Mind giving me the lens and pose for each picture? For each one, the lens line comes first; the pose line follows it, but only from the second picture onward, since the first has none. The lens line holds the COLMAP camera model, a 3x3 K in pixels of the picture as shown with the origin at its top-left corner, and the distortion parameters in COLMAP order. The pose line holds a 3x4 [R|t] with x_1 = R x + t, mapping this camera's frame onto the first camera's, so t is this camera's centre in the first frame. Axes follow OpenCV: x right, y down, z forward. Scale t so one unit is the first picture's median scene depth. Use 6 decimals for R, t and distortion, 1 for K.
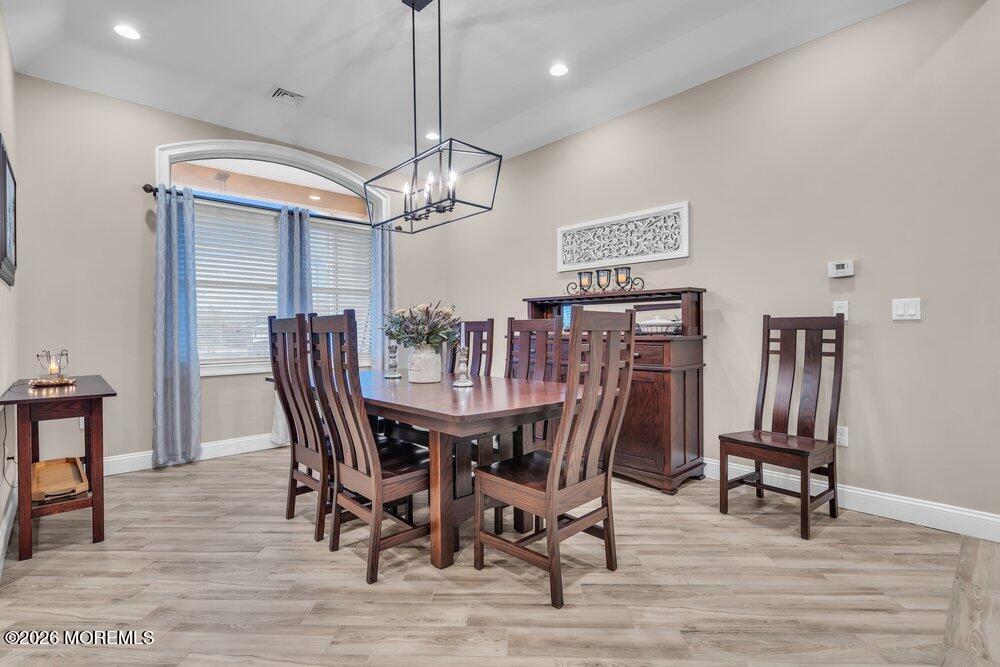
lens RADIAL K [[464.6, 0, 500.0], [0, 464.6, 333.5], [0, 0, 1]] dist [0.002500, 0.000506]
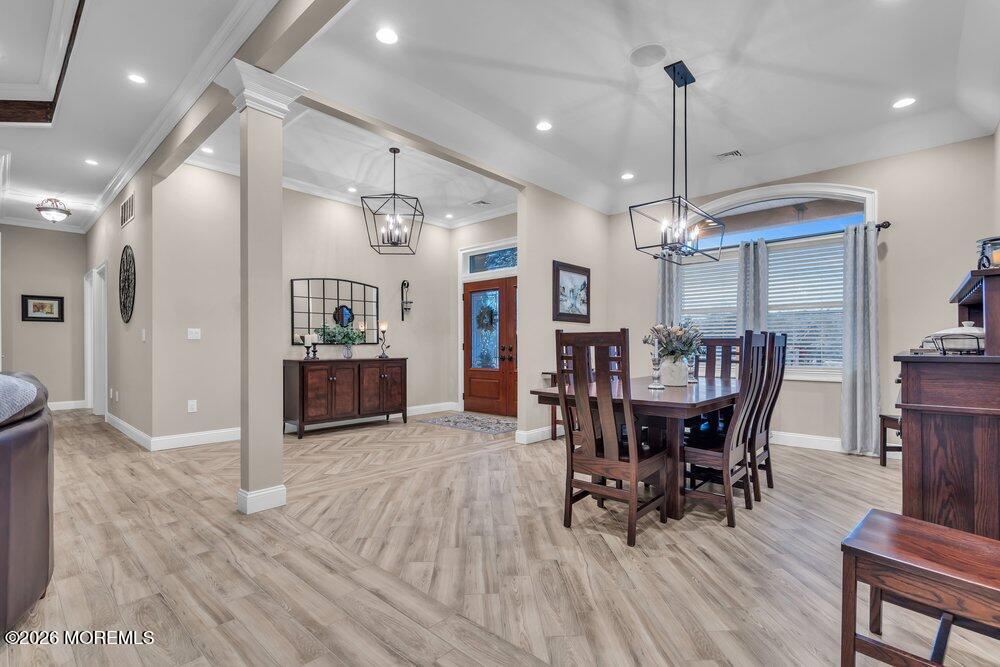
lens RADIAL K [[458.0, 0, 498.5], [0, 458.0, 342.2], [0, 0, 1]] dist [-0.000274, -0.000003]
pose [[0.083171, -0.003224, -0.996530, 1.384424], [-0.003781, 0.999987, -0.003550, -0.009386], [0.996528, 0.004063, 0.083158, 0.559656]]
